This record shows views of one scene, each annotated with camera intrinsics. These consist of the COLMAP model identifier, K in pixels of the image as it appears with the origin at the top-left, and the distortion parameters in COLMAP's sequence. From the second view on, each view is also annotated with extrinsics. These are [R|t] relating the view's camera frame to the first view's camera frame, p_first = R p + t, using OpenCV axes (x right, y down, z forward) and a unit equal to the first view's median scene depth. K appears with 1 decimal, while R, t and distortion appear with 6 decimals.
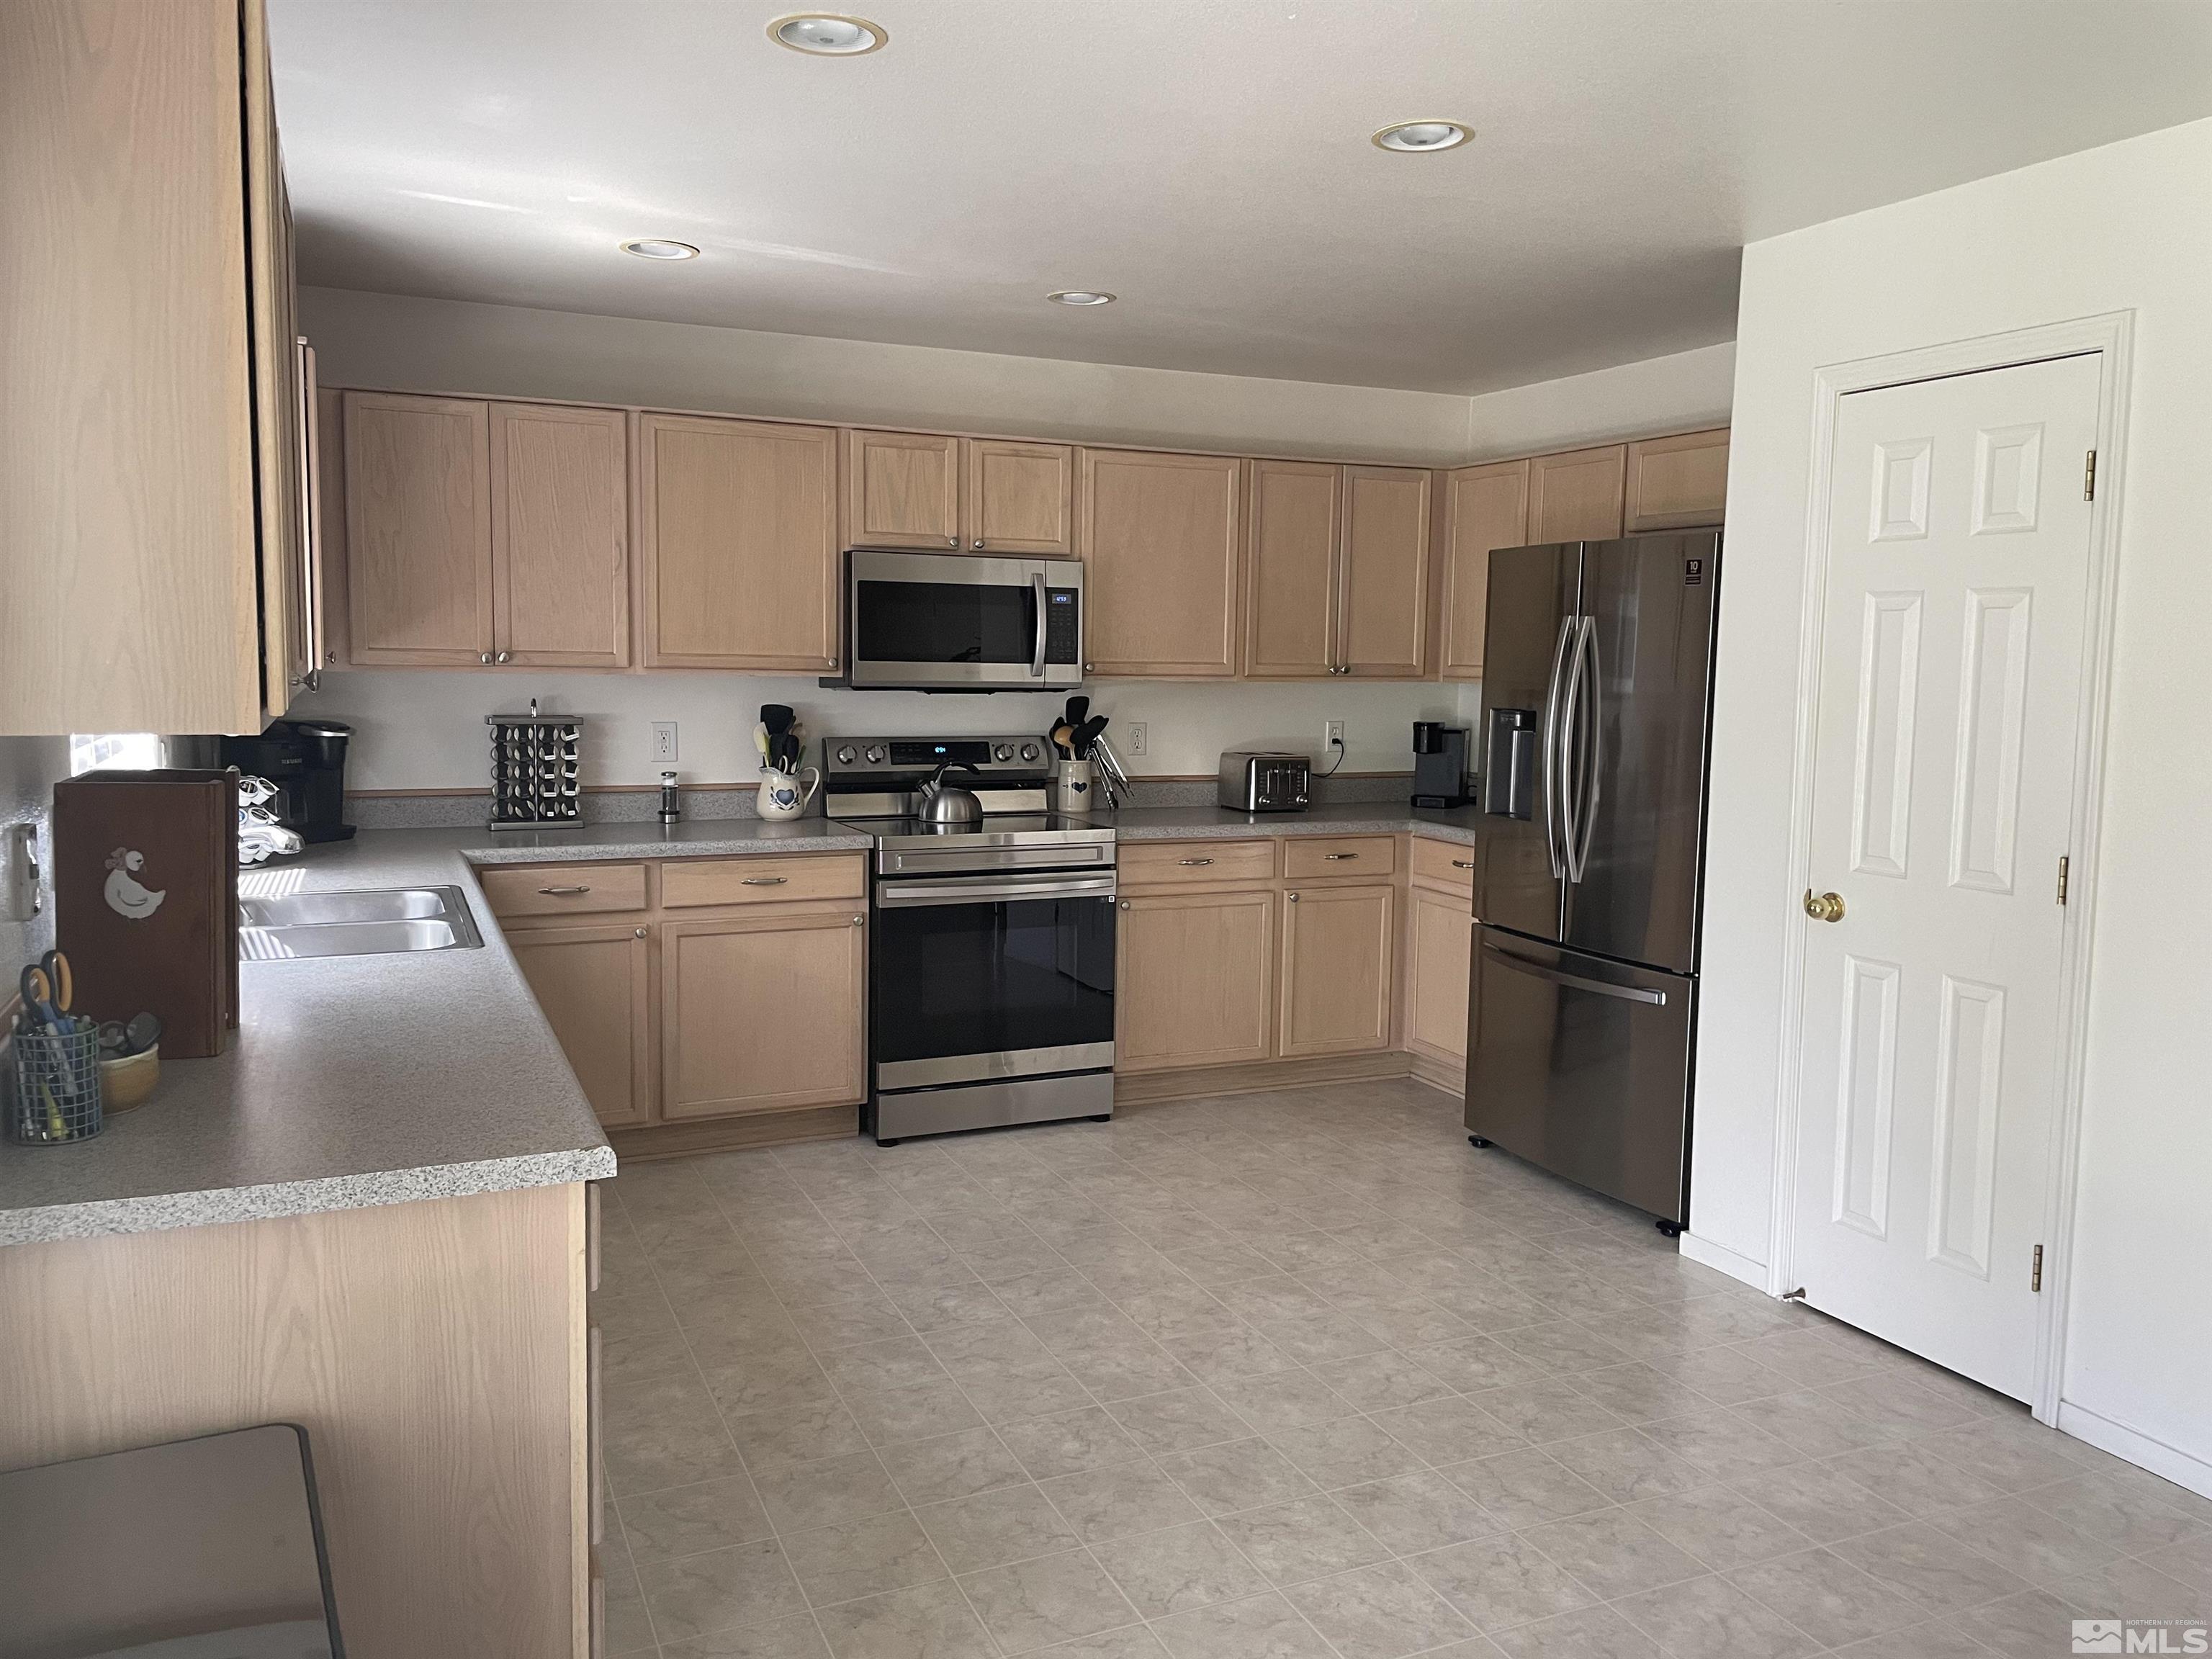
lens RADIAL K [[1665.7, 0, 1120.7], [0, 1665.7, 802.7], [0, 0, 1]] dist [0.082277, -0.109600]
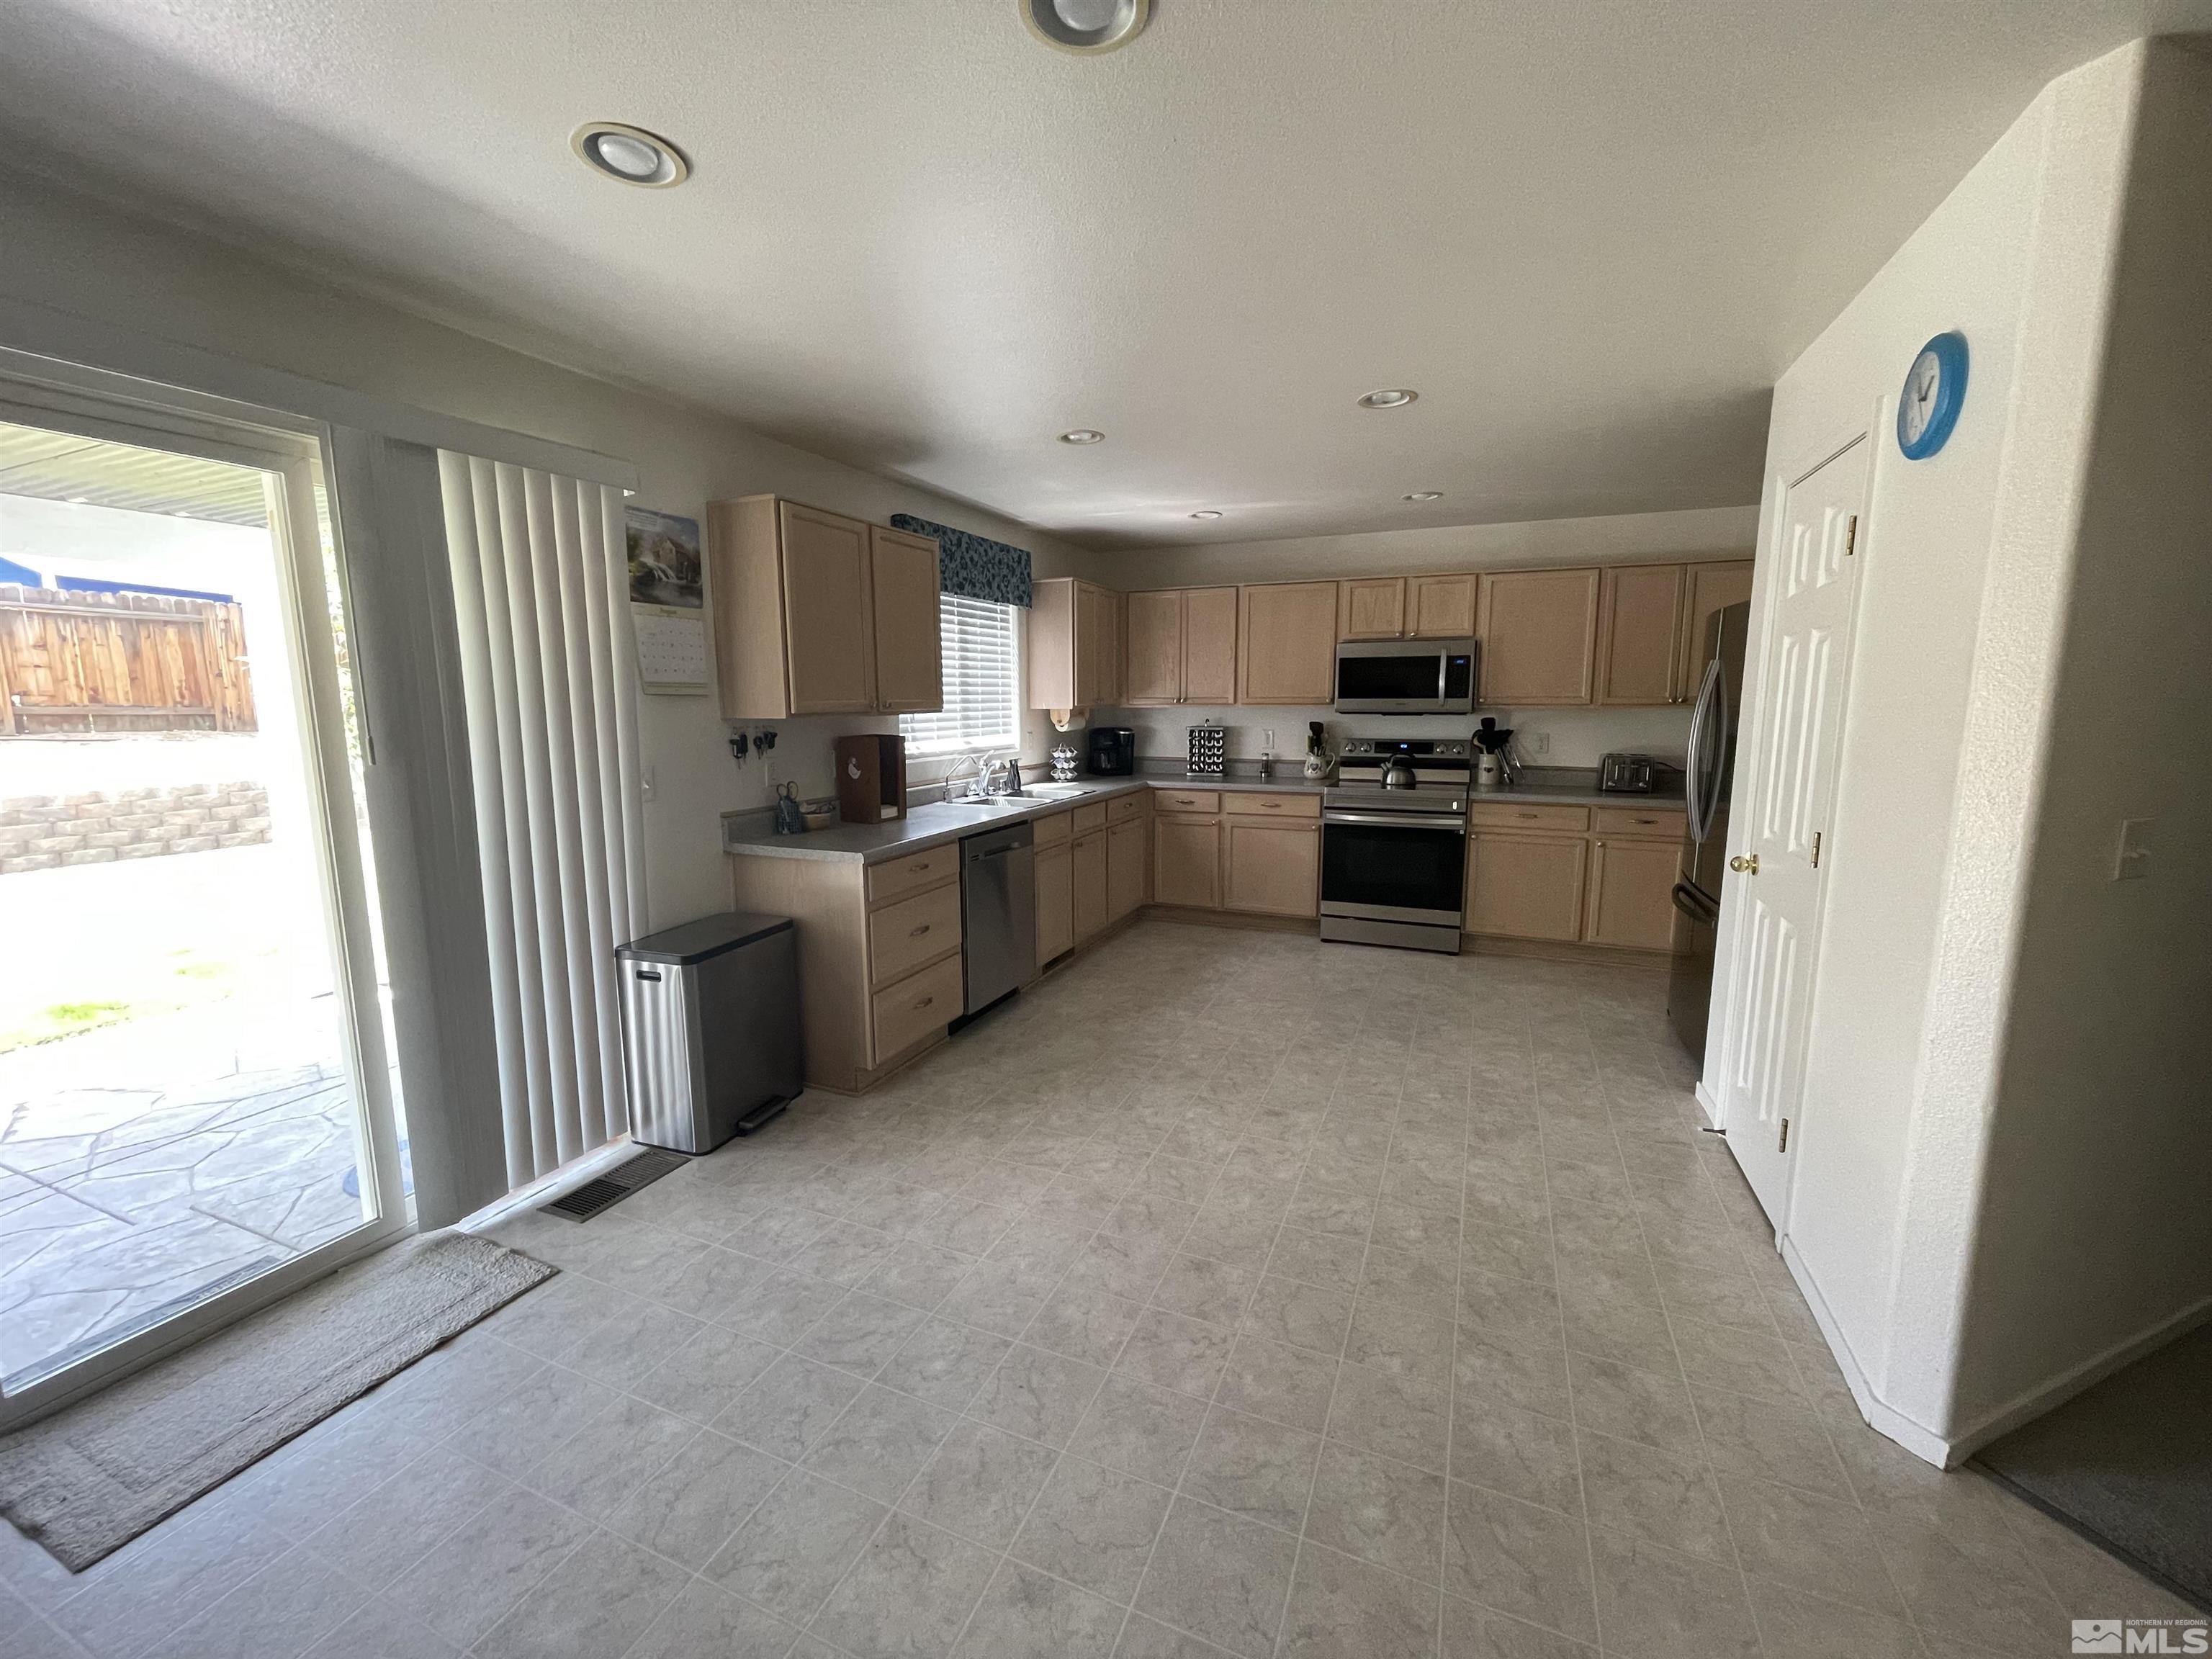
lens RADIAL K [[896.1, 0, 1102.0], [0, 896.1, 822.5], [0, 0, 1]] dist [-0.003466, 0.000050]
pose [[0.669516, 0.084713, -0.737951, 0.439219], [-0.053386, 0.996394, 0.065946, 0.005534], [0.740877, -0.004756, 0.671624, 0.079693]]
